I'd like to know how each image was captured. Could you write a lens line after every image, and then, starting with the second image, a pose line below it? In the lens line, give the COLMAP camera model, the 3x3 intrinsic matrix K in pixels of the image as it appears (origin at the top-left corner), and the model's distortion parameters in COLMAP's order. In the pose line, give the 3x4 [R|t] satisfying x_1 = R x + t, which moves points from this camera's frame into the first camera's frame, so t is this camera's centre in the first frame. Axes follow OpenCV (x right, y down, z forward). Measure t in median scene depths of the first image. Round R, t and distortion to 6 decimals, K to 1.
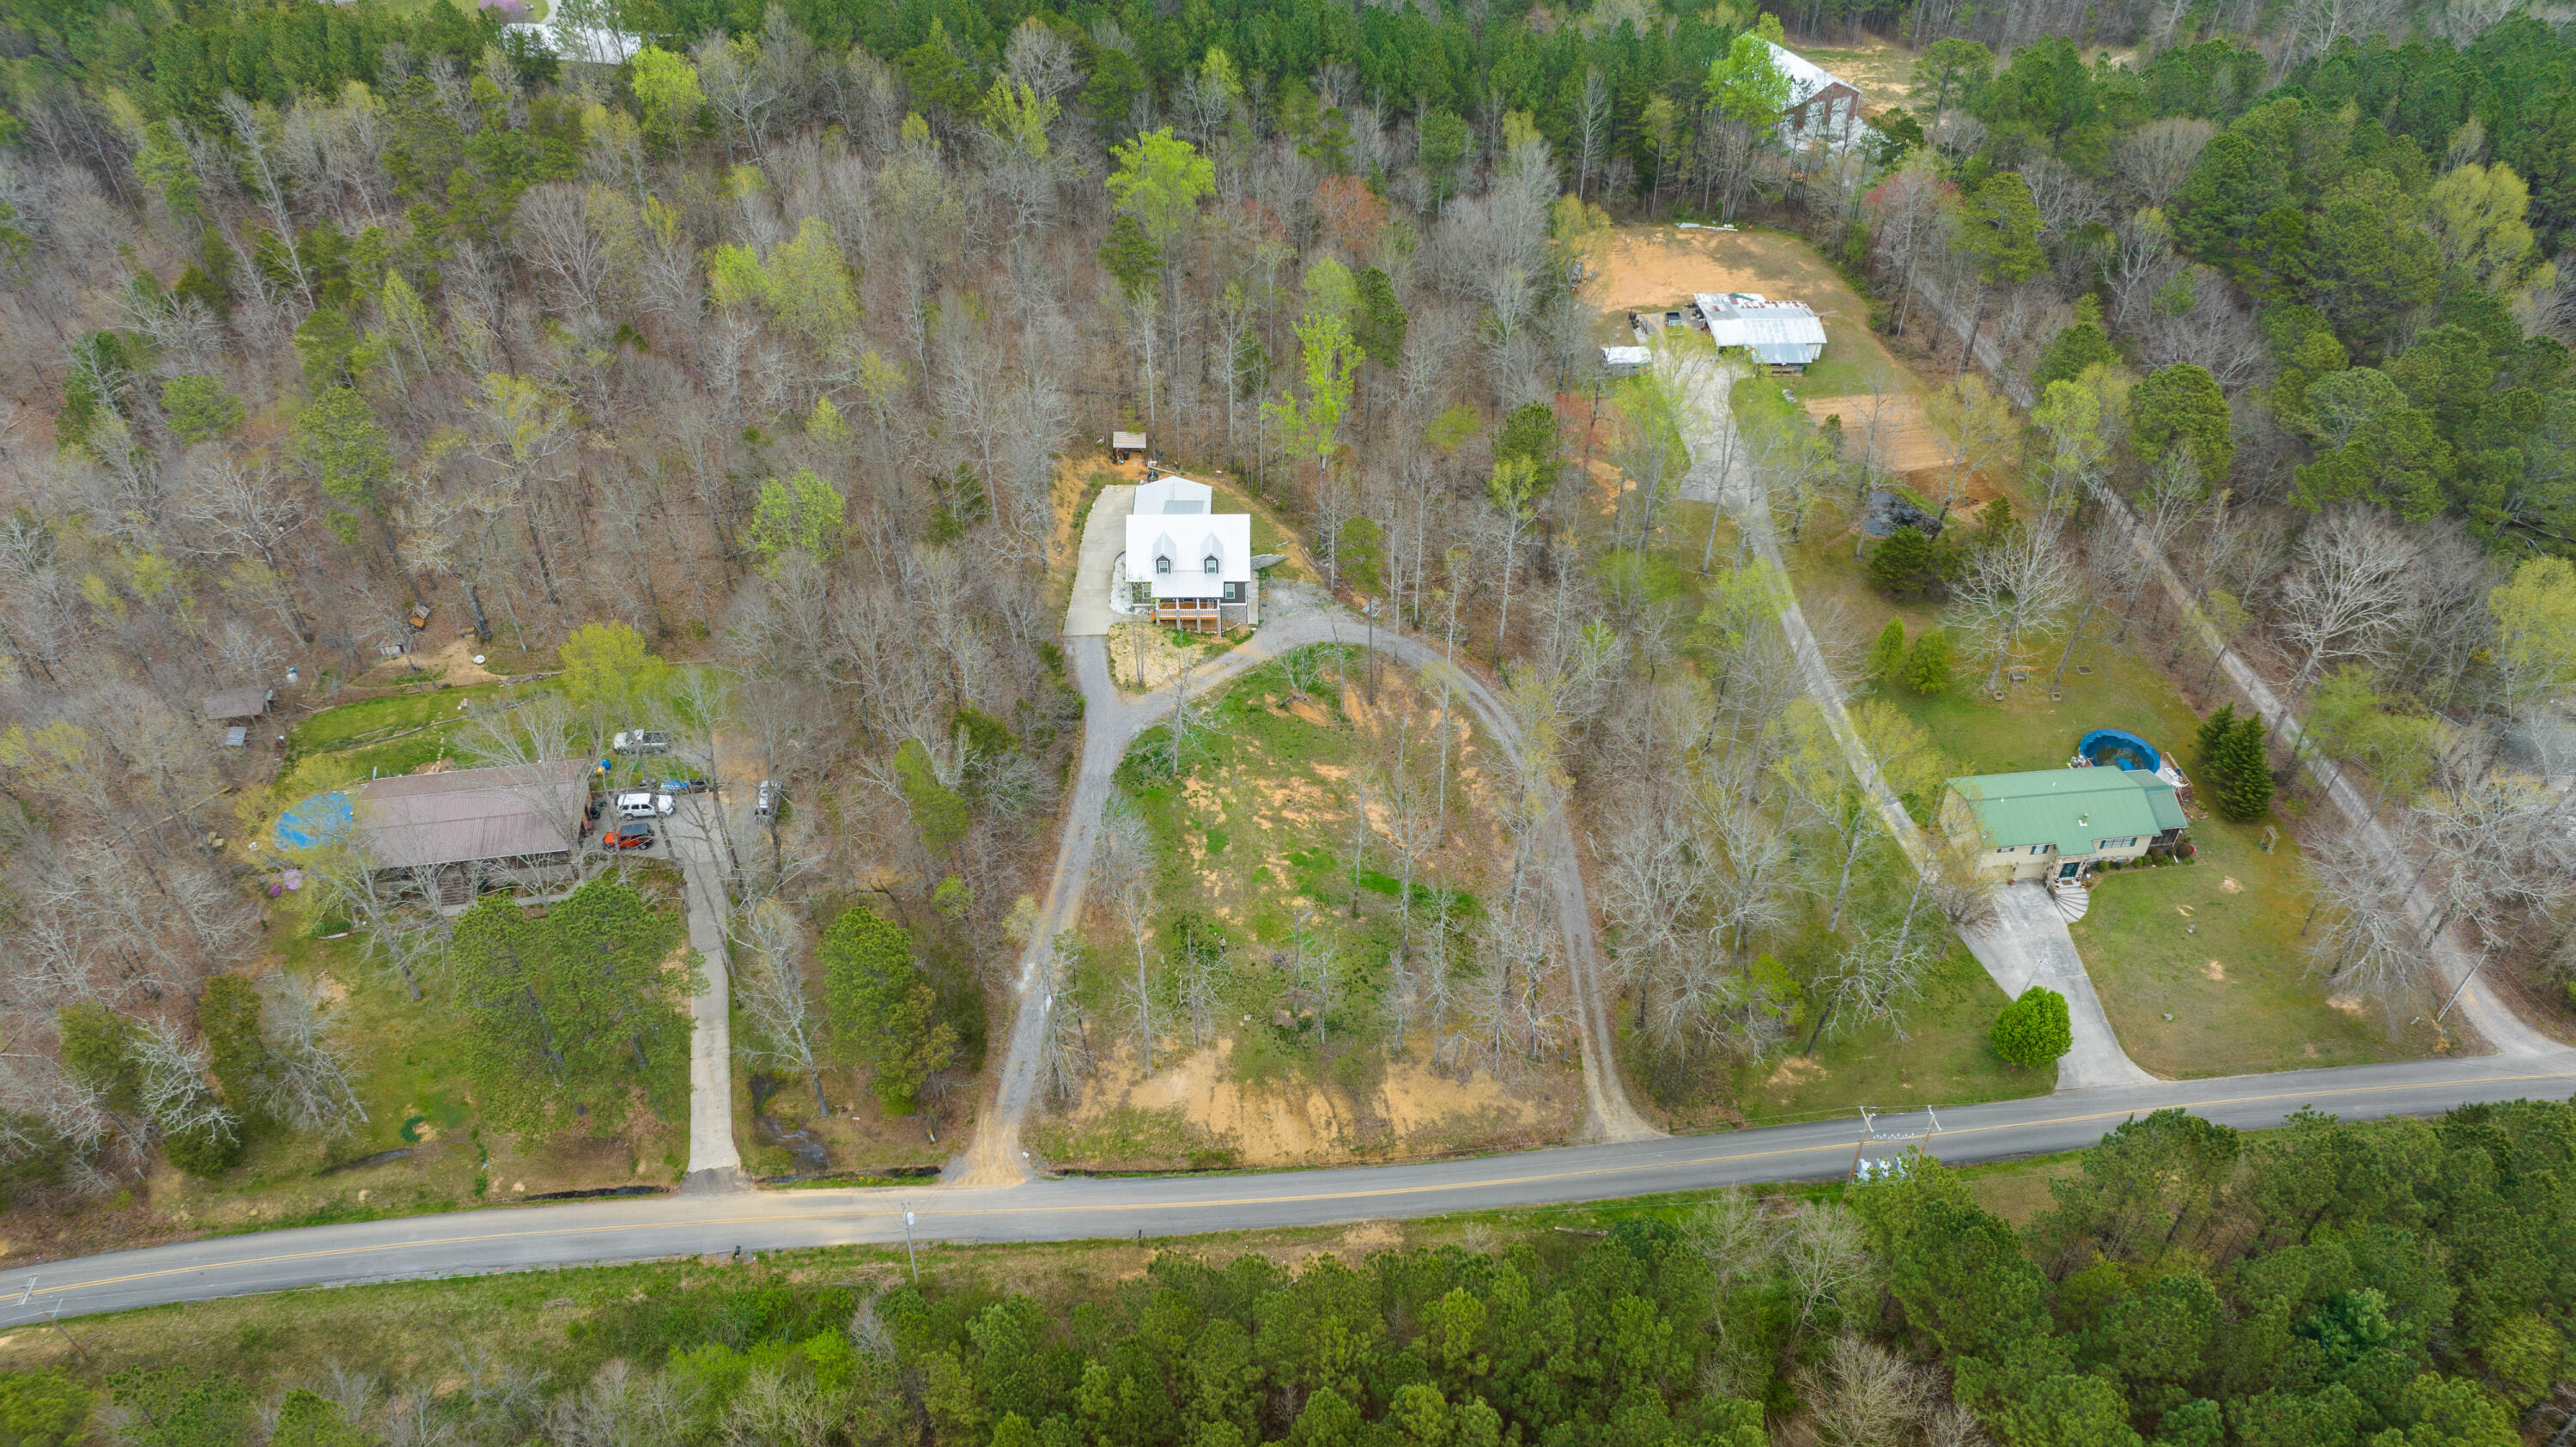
lens RADIAL K [[1811.8, 0, 1288.0], [0, 1811.8, 723.5], [0, 0, 1]] dist [-0.018646, -0.005060]
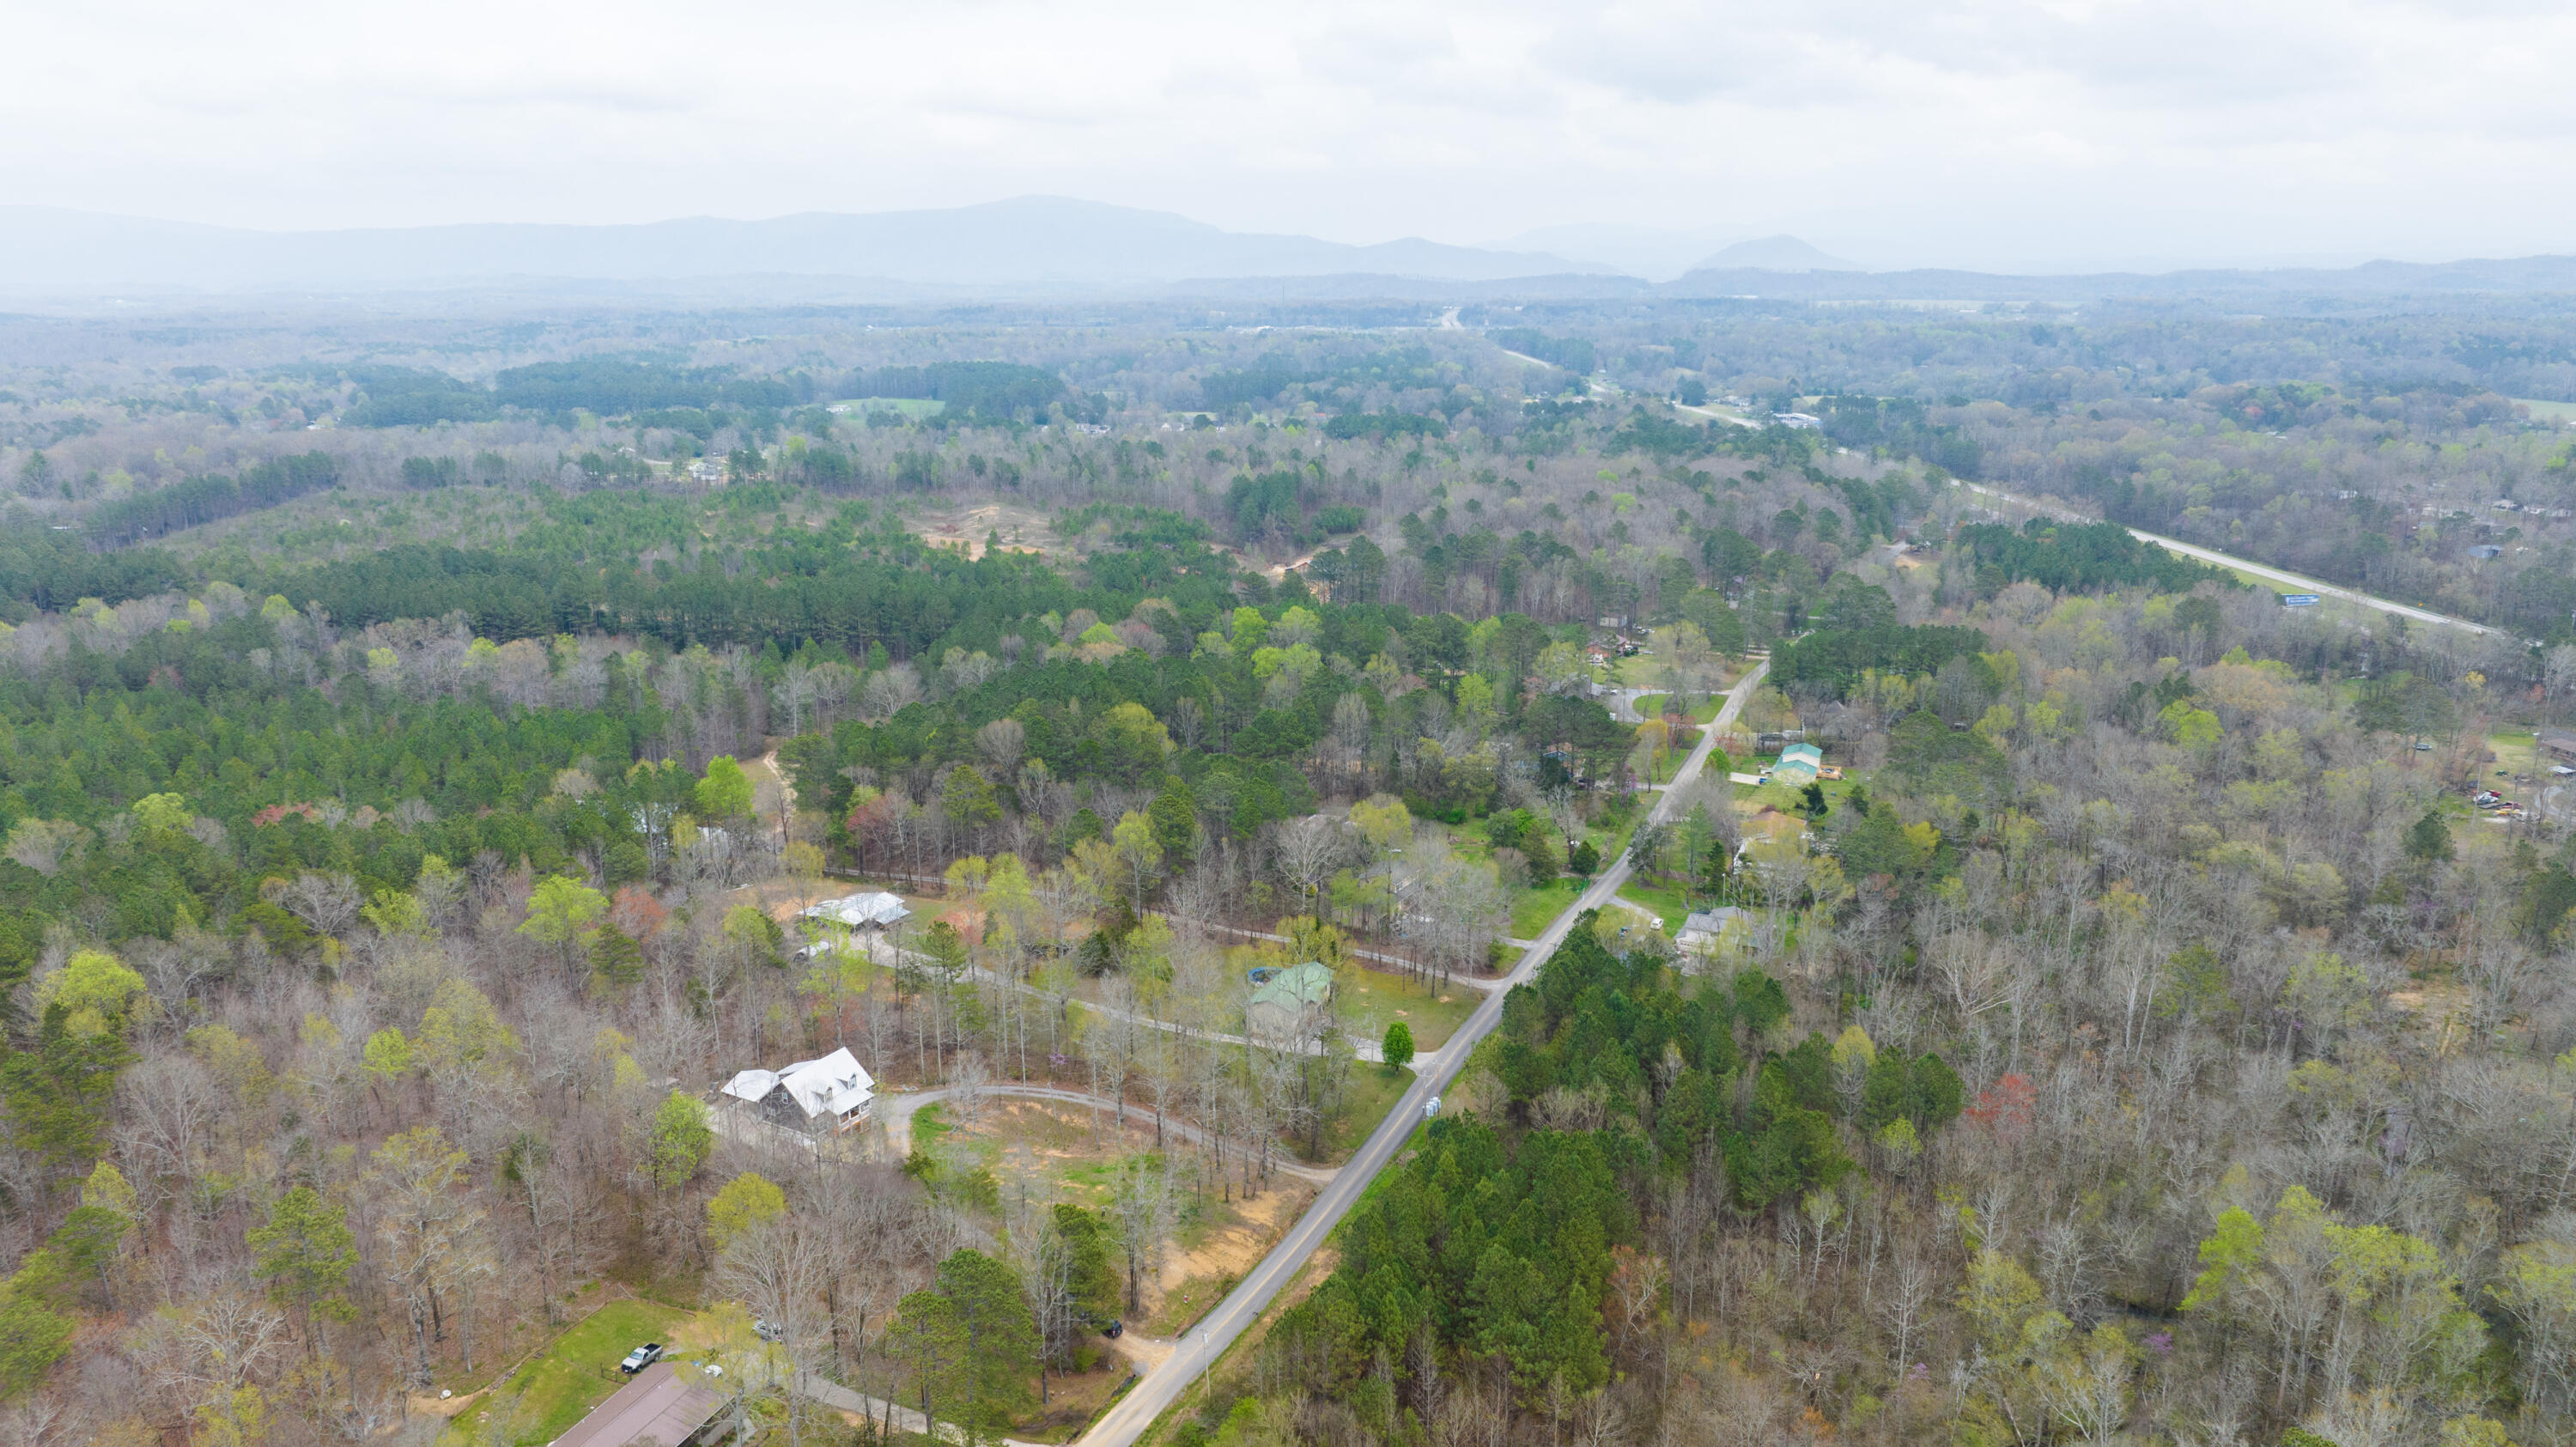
lens RADIAL K [[1801.4, 0, 1288.0], [0, 1801.4, 723.5], [0, 0, 1]] dist [-0.024023, 0.000863]
pose [[0.506134, -0.212261, 0.835927, -1.016569], [0.557021, 0.820428, -0.128938, 0.055132], [-0.658449, 0.530888, 0.533481, -0.128591]]
